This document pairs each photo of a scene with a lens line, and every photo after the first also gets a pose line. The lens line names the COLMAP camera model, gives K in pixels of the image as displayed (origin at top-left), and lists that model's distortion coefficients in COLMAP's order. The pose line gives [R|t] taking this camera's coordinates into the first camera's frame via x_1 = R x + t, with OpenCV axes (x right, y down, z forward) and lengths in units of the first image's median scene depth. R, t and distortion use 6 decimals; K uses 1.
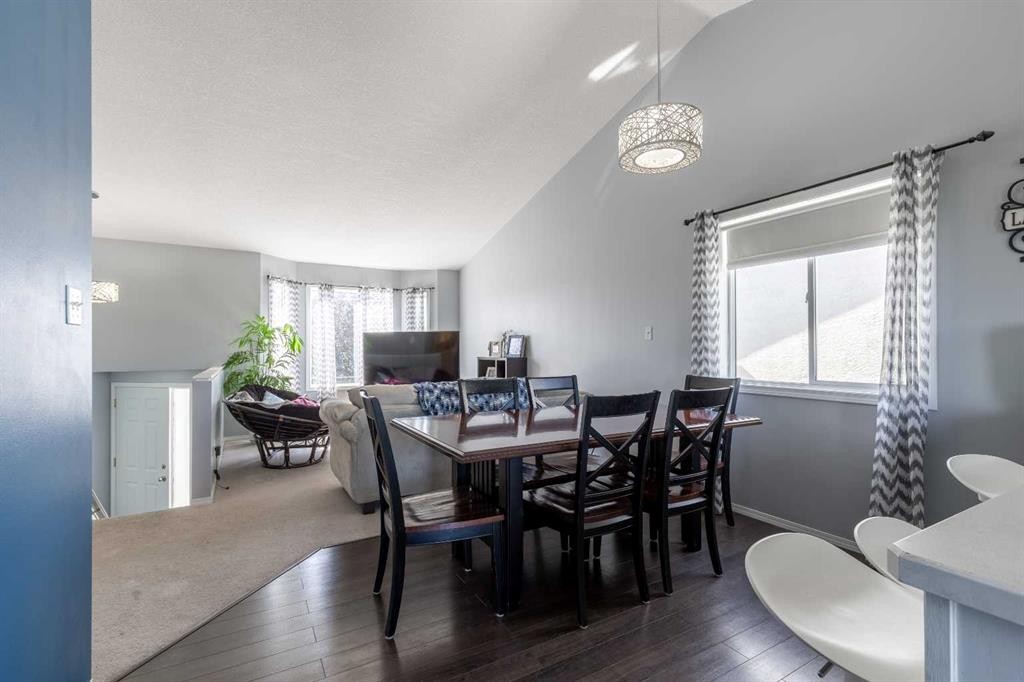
lens RADIAL K [[463.7, 0, 506.7], [0, 463.7, 346.5], [0, 0, 1]] dist [0.005060, -0.000614]
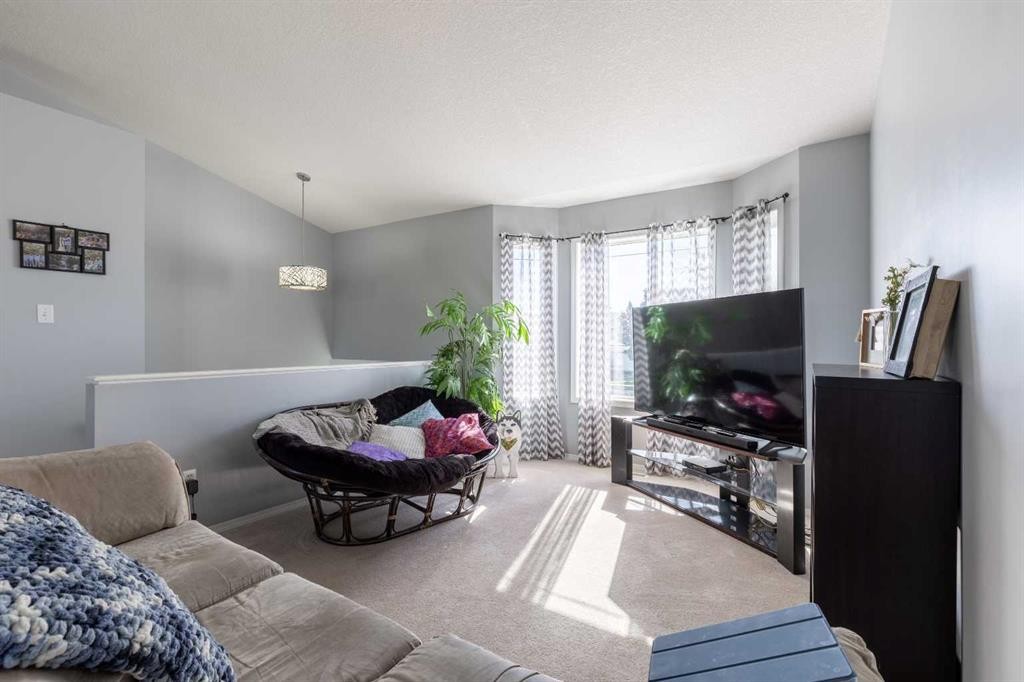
lens RADIAL K [[462.6, 0, 508.0], [0, 462.6, 340.0], [0, 0, 1]] dist [0.001357, 0.000258]
pose [[0.463239, 0.003210, -0.886227, 0.125997], [0.000655, 0.999992, 0.003965, 0.005968], [0.886233, -0.002417, 0.463233, 0.719927]]
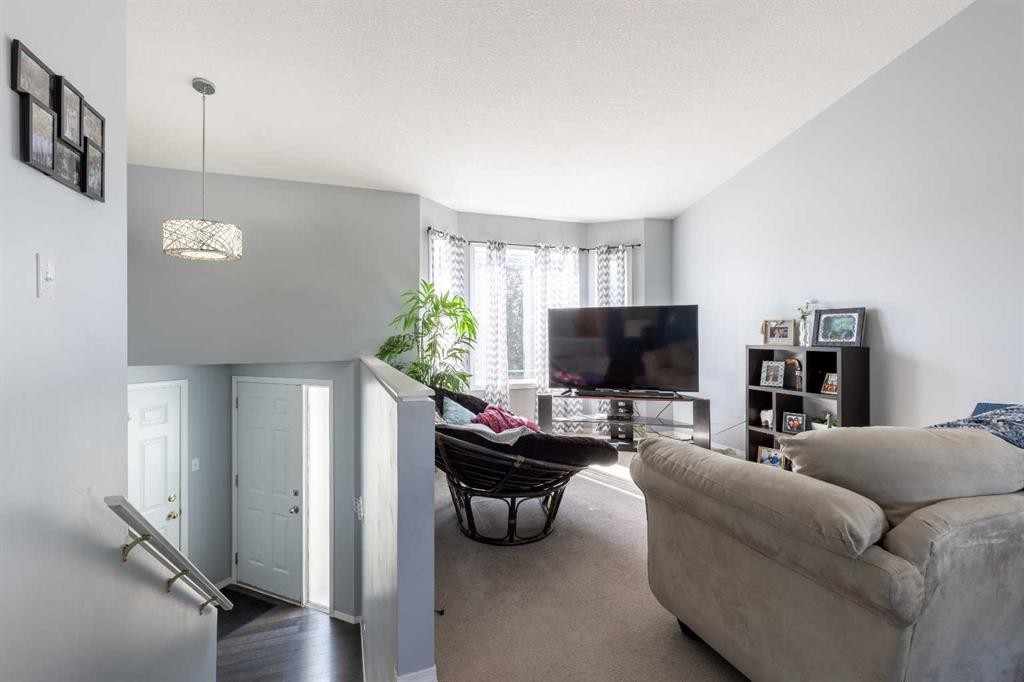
lens RADIAL K [[463.7, 0, 509.3], [0, 463.7, 330.4], [0, 0, 1]] dist [0.005060, -0.000614]
pose [[0.986218, -0.001478, -0.165443, -0.293651], [0.001436, 0.999999, -0.000371, 0.003704], [0.165443, 0.000128, 0.986219, 0.344749]]
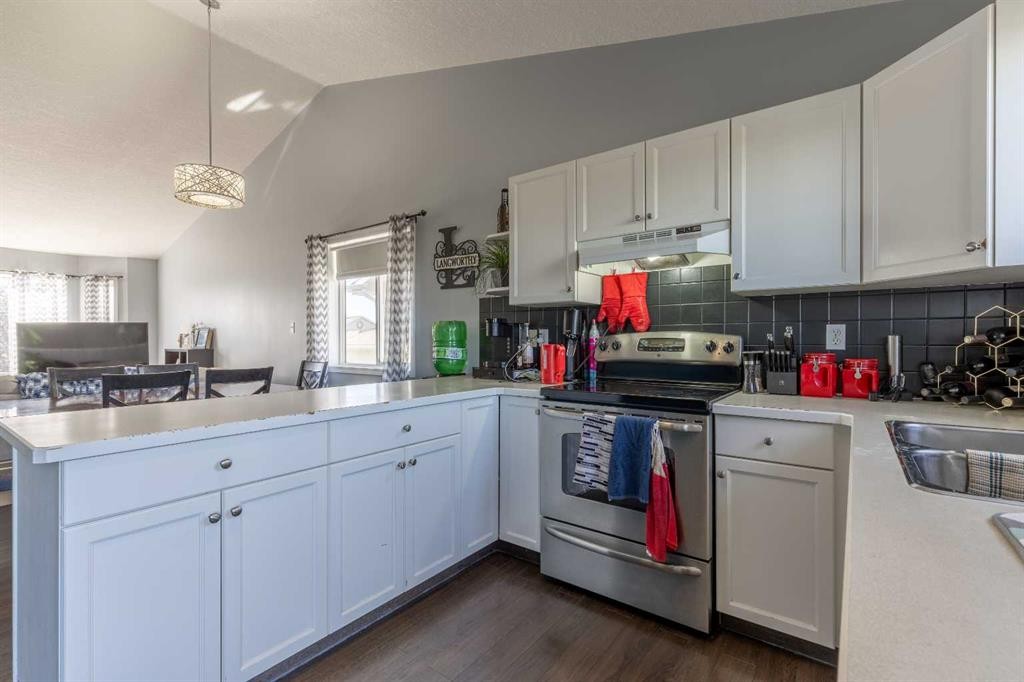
lens RADIAL K [[463.7, 0, 512.3], [0, 463.7, 346.1], [0, 0, 1]] dist [0.005060, -0.000614]
pose [[0.914553, -0.009457, 0.404356, 0.233602], [0.001767, 0.999811, 0.019385, -0.001595], [-0.404463, -0.017014, 0.914396, -0.244034]]
